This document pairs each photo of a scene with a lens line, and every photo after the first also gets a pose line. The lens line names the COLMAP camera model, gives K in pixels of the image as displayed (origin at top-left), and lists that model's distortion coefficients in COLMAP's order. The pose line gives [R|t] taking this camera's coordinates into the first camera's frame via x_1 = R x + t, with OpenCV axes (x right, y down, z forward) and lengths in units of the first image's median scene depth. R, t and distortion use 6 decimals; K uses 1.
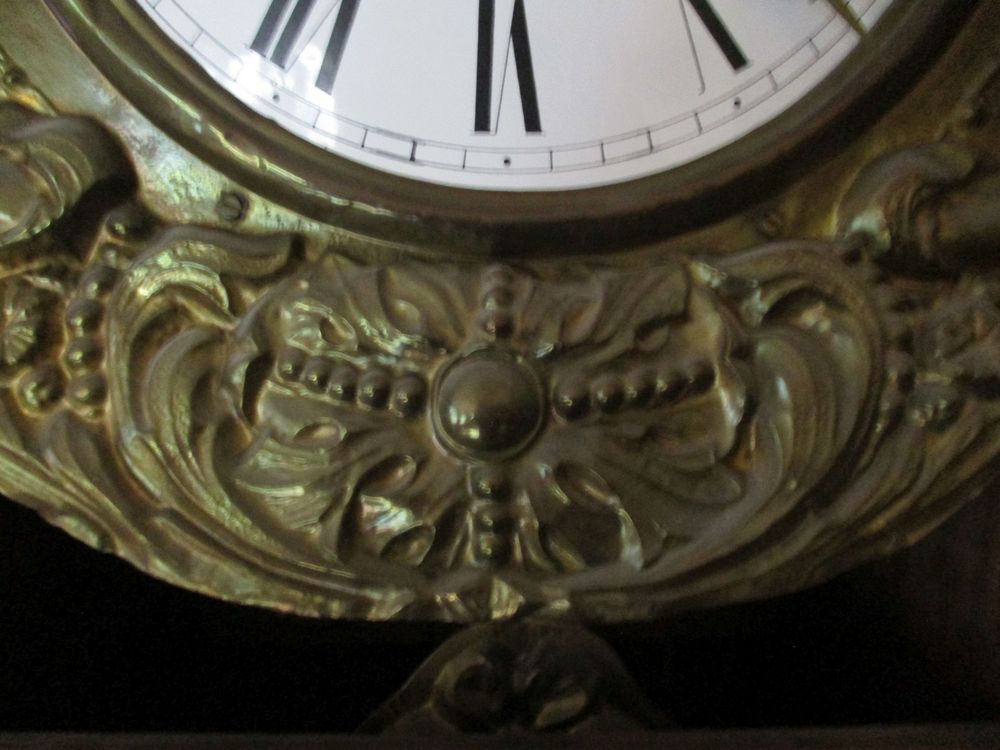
lens RADIAL K [[901.5, 0, 500.0], [0, 901.5, 375.0], [0, 0, 1]] dist [-0.004008, -0.004452]
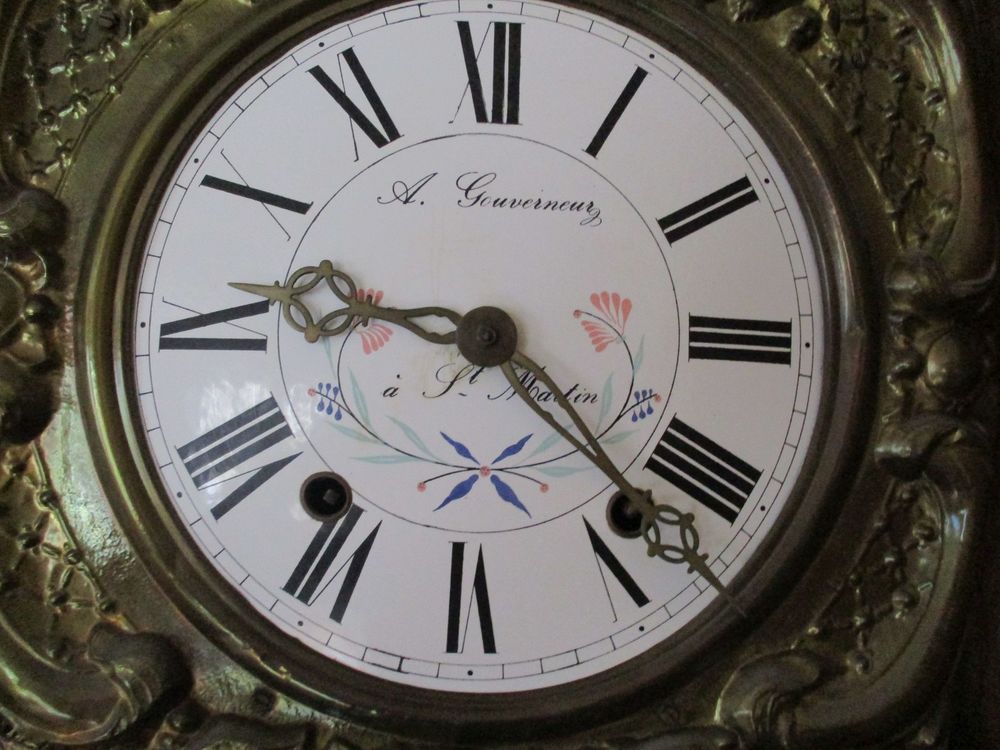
lens RADIAL K [[901.5, 0, 500.0], [0, 901.5, 375.0], [0, 0, 1]] dist [-0.004008, -0.004452]
pose [[0.999840, 0.015745, 0.008515, 0.034445], [-0.014050, 0.985054, -0.171671, -0.453123], [-0.011090, 0.171524, 0.985117, -0.405330]]
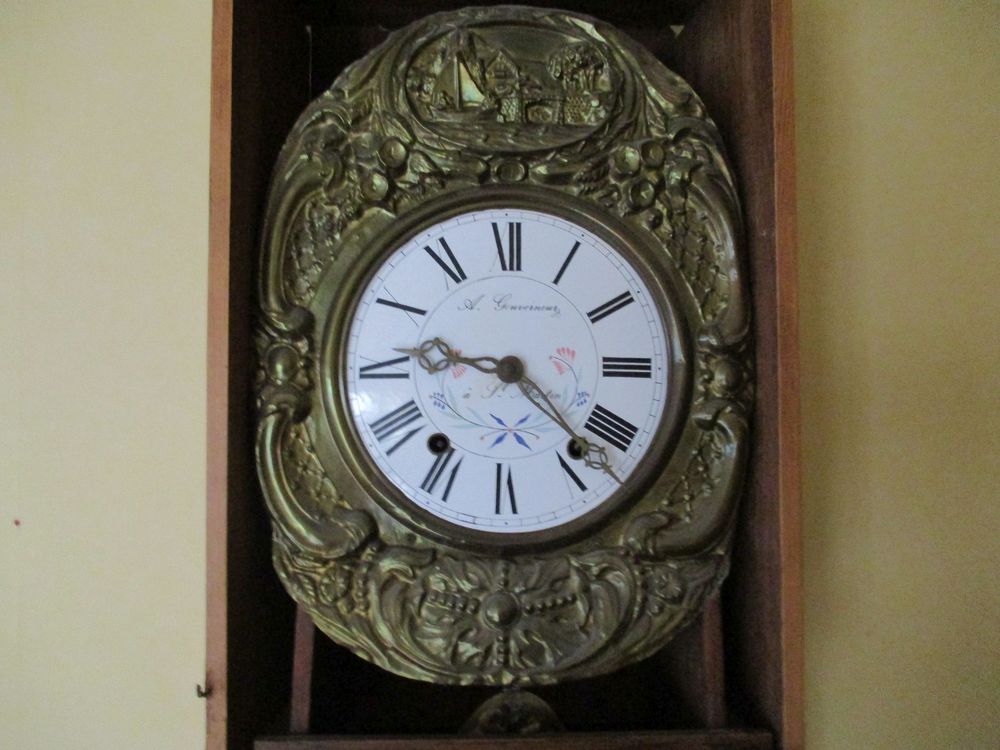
lens RADIAL K [[901.5, 0, 500.0], [0, 901.5, 375.0], [0, 0, 1]] dist [-0.004008, -0.004452]
pose [[0.999923, -0.011204, 0.005412, -0.022894], [0.011988, 0.983994, -0.177796, -0.194741], [-0.003333, 0.177847, 0.984052, -2.009370]]
